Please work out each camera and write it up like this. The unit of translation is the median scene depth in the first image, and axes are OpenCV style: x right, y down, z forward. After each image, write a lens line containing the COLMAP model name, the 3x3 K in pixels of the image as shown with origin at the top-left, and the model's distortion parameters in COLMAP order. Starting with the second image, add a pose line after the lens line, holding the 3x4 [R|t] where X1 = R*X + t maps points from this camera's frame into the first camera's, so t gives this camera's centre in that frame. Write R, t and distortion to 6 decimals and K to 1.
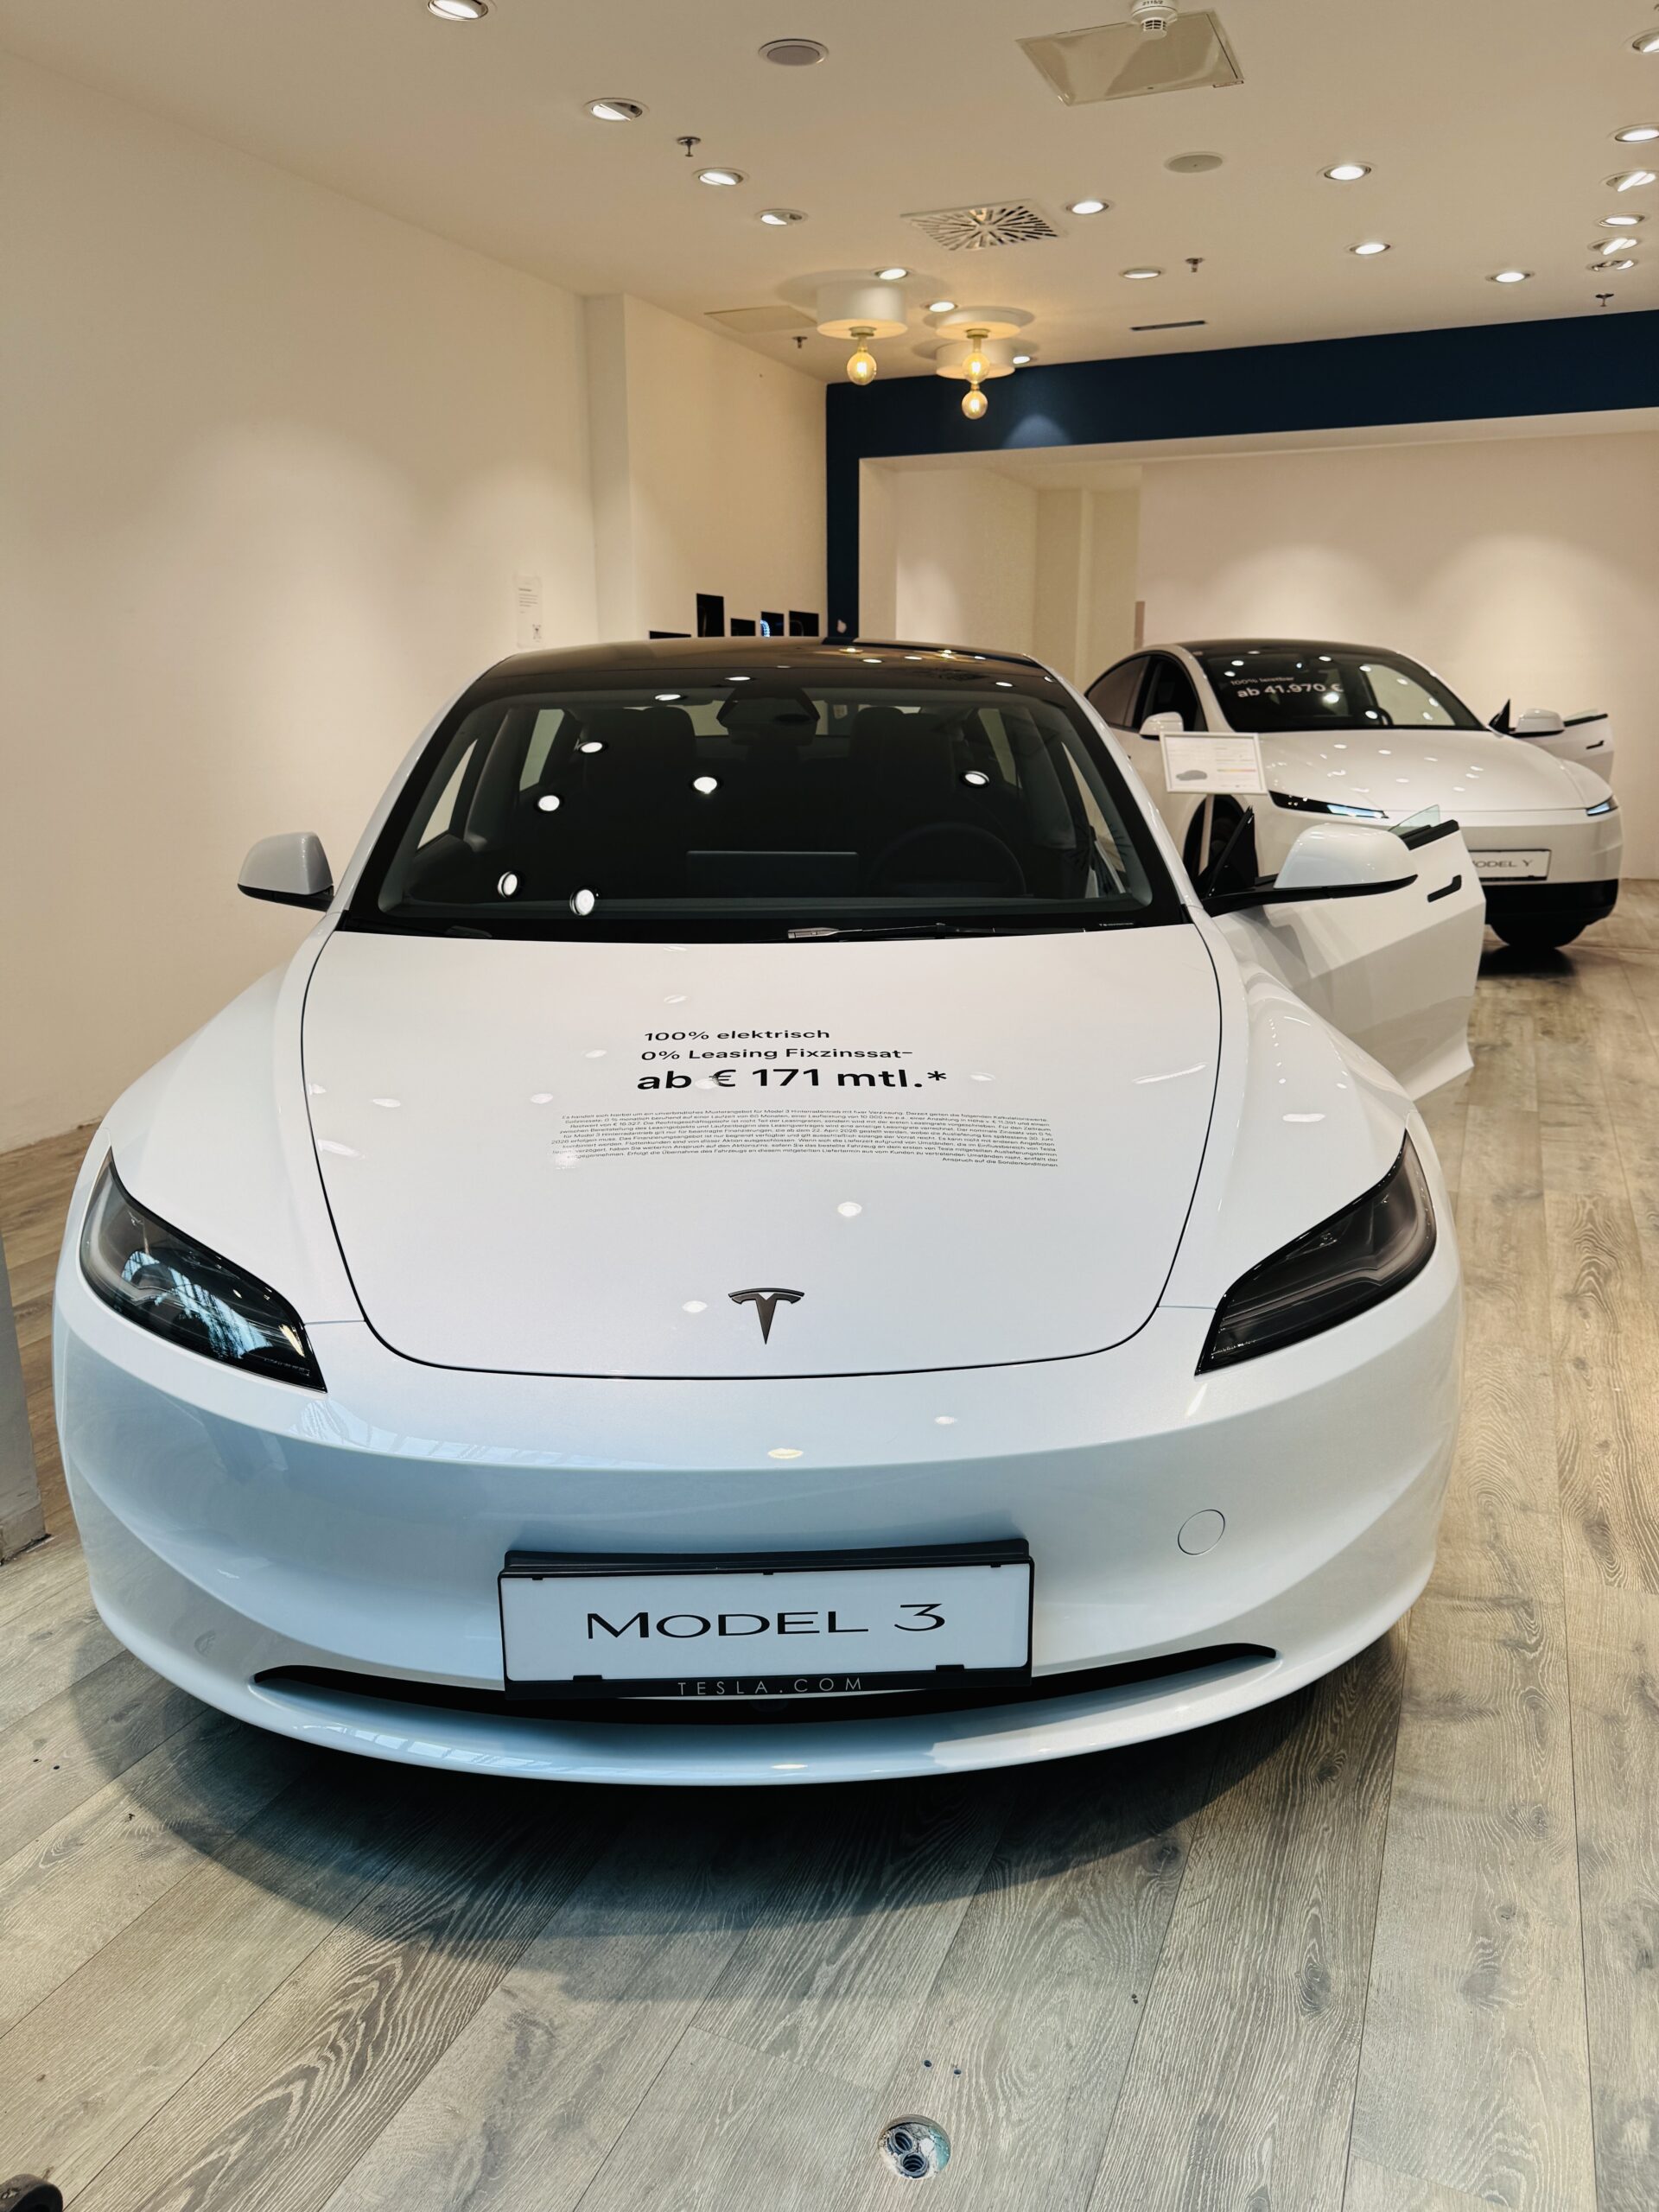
lens RADIAL K [[1577.9, 0, 803.5], [0, 1577.9, 1117.6], [0, 0, 1]] dist [-0.003691, 0.000005]
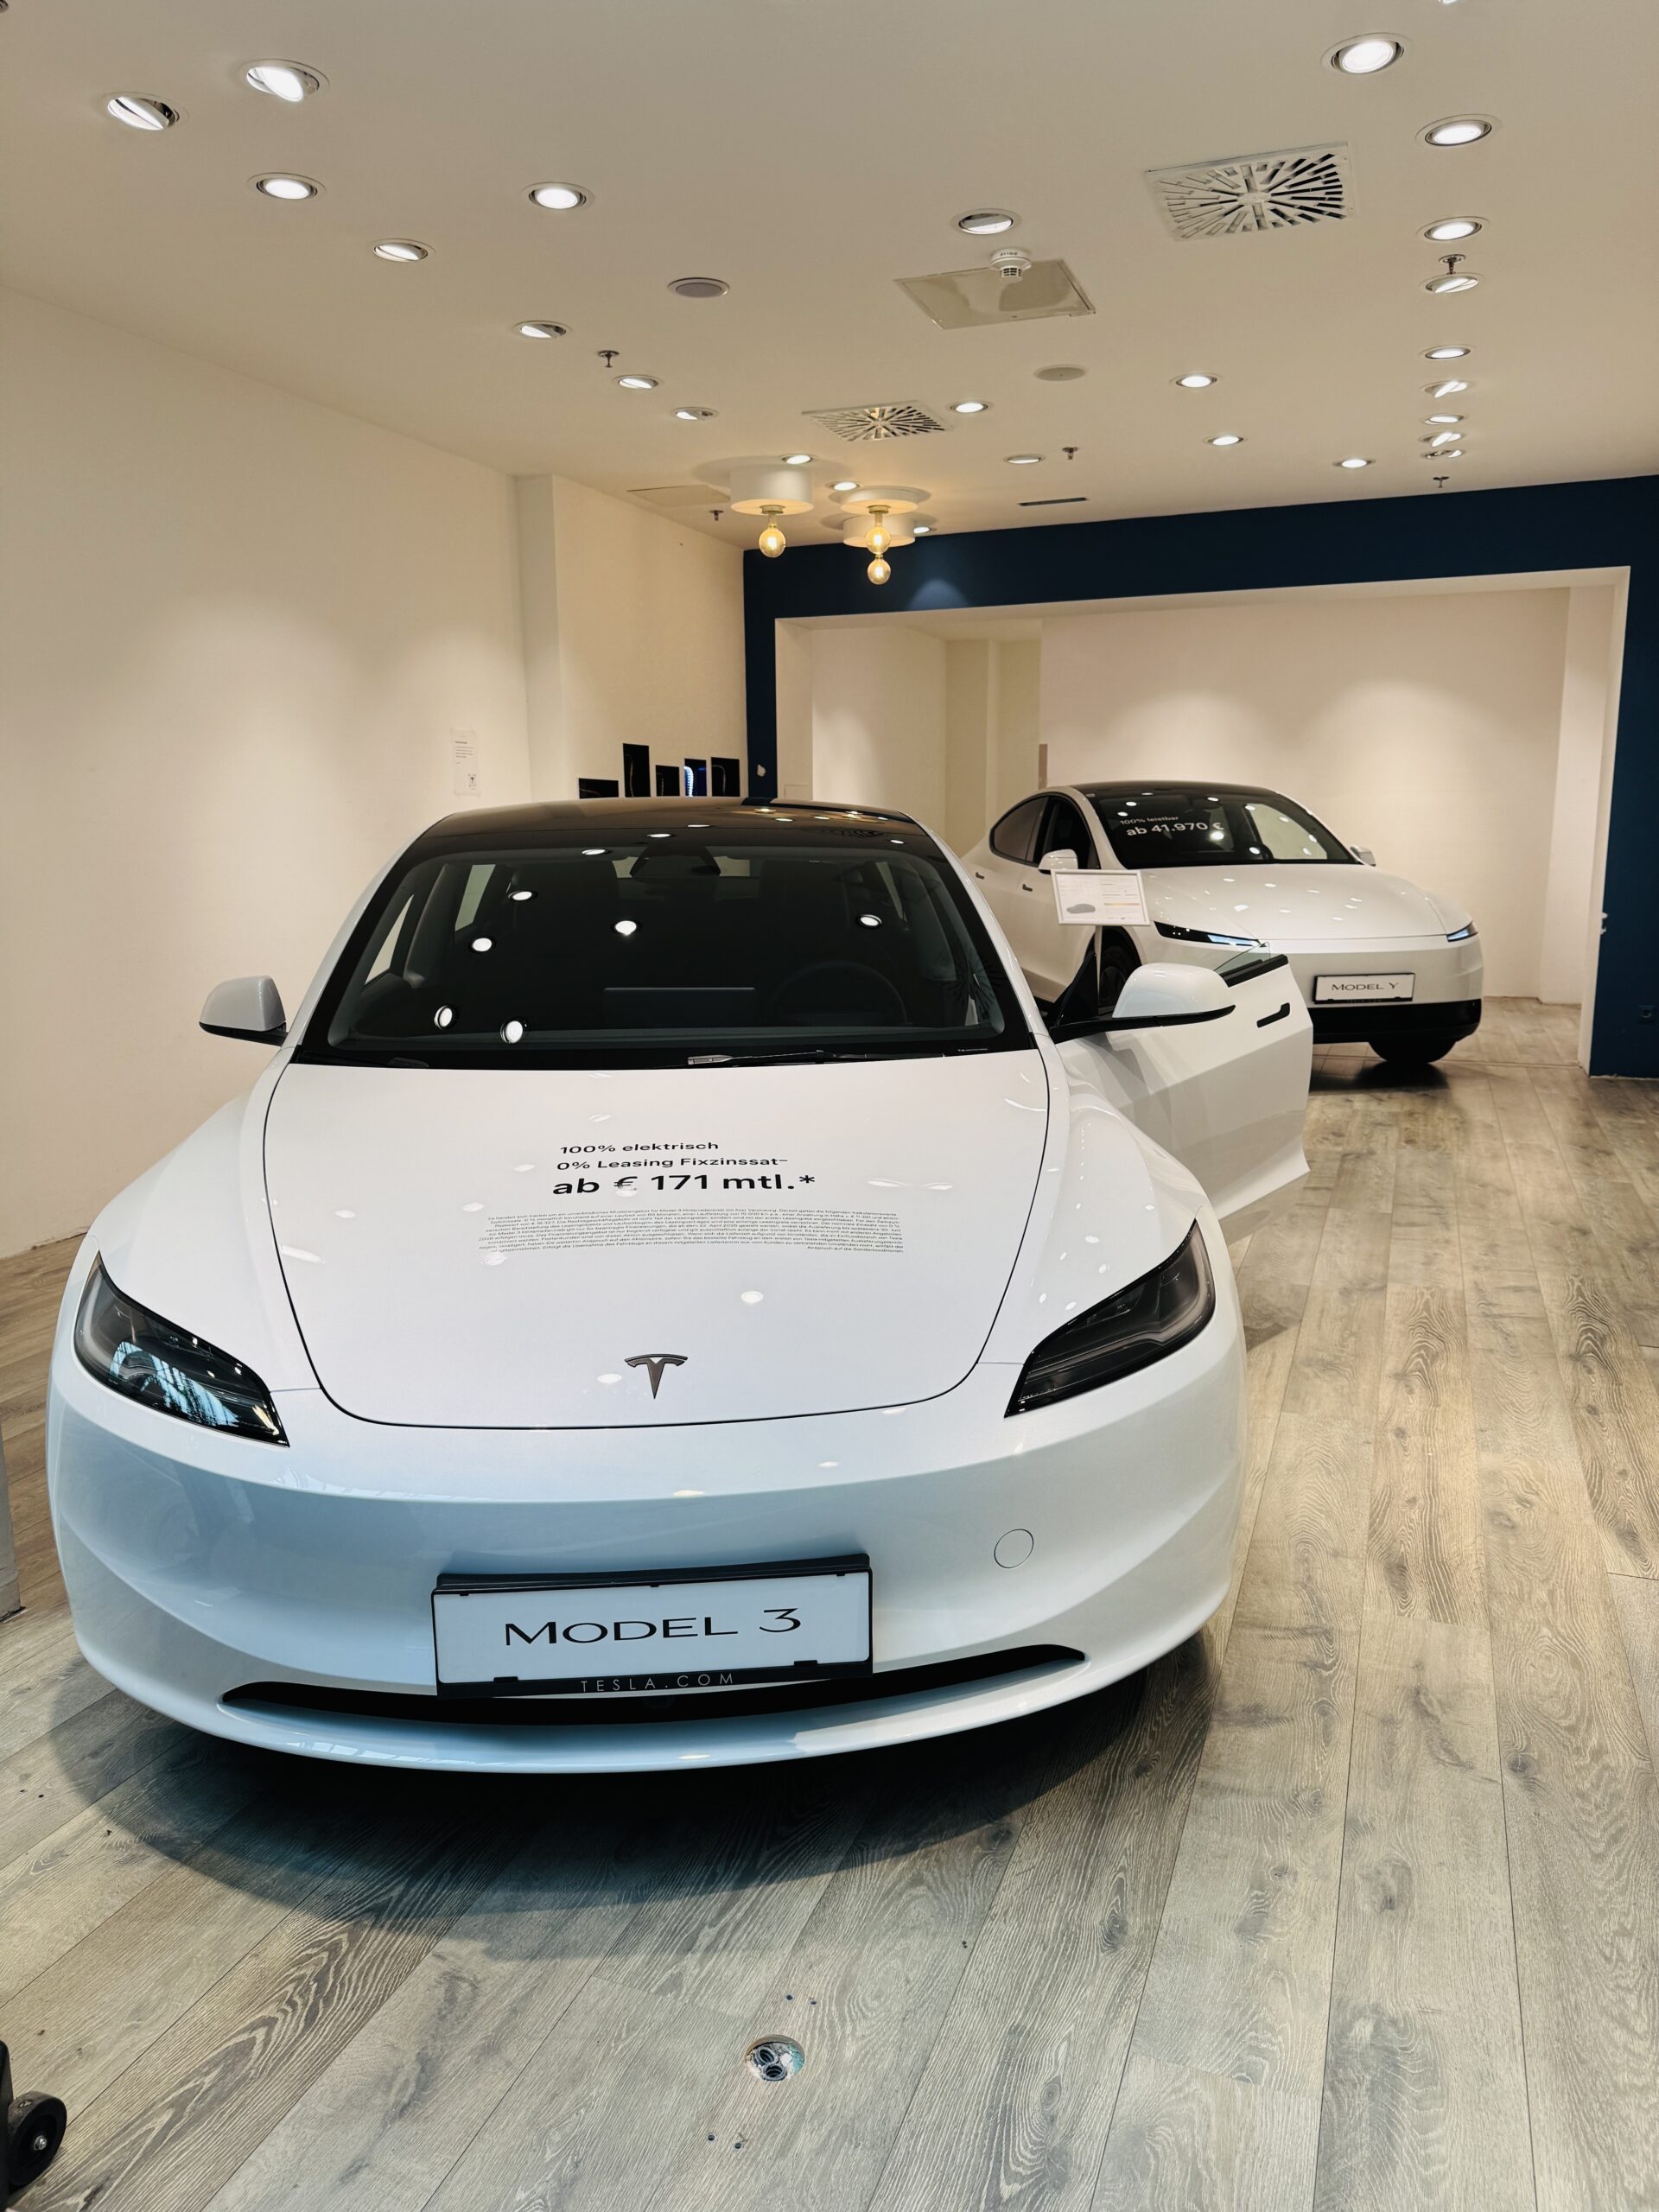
lens RADIAL K [[1572.4, 0, 800.8], [0, 1572.4, 1111.8], [0, 0, 1]] dist [0.024116, -0.041113]
pose [[0.999217, -0.011667, 0.037812, 0.037525], [0.014642, 0.996737, -0.079381, 0.016283], [-0.036762, 0.079873, 0.996127, -0.192153]]
